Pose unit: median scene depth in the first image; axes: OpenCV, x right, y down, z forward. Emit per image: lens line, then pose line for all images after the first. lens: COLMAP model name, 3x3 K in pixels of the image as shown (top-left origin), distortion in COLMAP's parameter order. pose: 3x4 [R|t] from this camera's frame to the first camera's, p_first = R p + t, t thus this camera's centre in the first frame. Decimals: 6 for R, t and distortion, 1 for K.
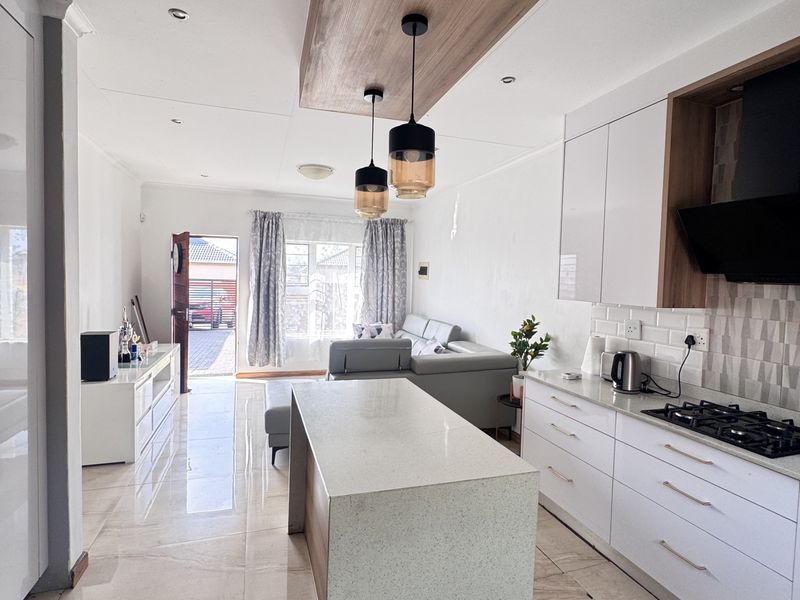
lens RADIAL K [[427.8, 0, 400.0], [0, 427.8, 300.0], [0, 0, 1]] dist [-0.004151, -0.000481]
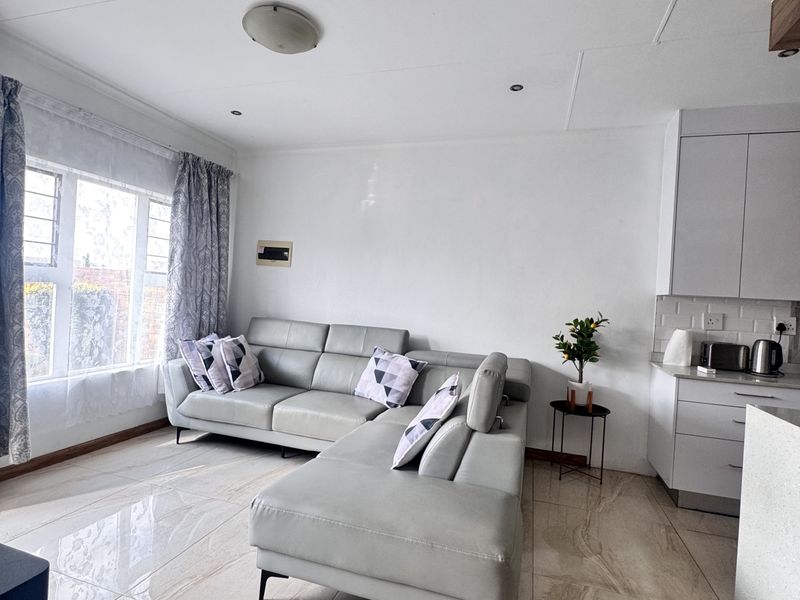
lens RADIAL K [[427.8, 0, 400.0], [0, 427.8, 300.0], [0, 0, 1]] dist [-0.004151, -0.000481]
pose [[0.584518, -0.003606, 0.811373, -0.832902], [0.001933, 0.999993, 0.003051, 0.006740], [-0.811379, -0.000215, 0.584521, 0.981817]]
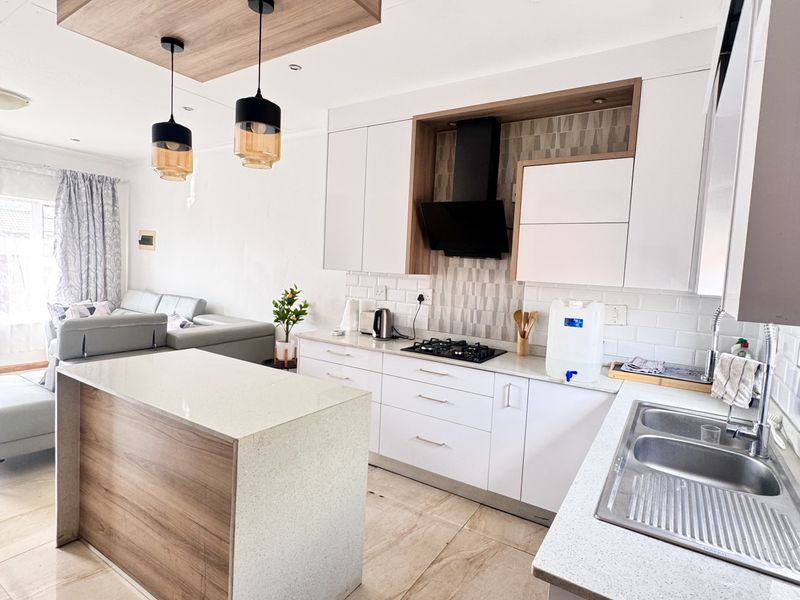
lens RADIAL K [[427.8, 0, 400.0], [0, 427.8, 300.0], [0, 0, 1]] dist [-0.004151, -0.000481]
pose [[0.777703, -0.038169, 0.627472, -0.211940], [0.004931, 0.998495, 0.054627, 0.020321], [-0.628613, -0.039389, 0.776720, -0.039791]]
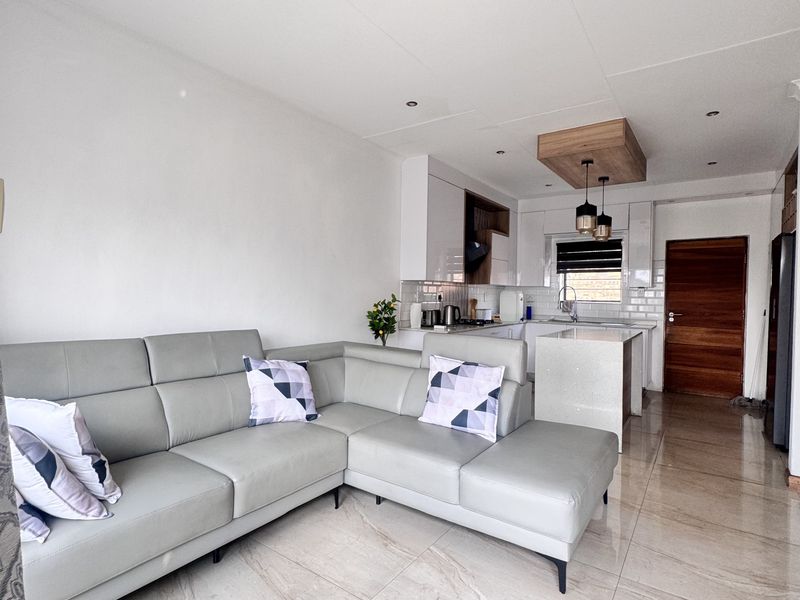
lens RADIAL K [[427.8, 0, 400.0], [0, 427.8, 300.0], [0, 0, 1]] dist [-0.004151, -0.000481]
pose [[-0.588237, -0.048318, 0.807244, -0.799886], [0.009334, 0.997741, 0.066522, -0.033554], [-0.808634, 0.046665, -0.586458, 2.036599]]
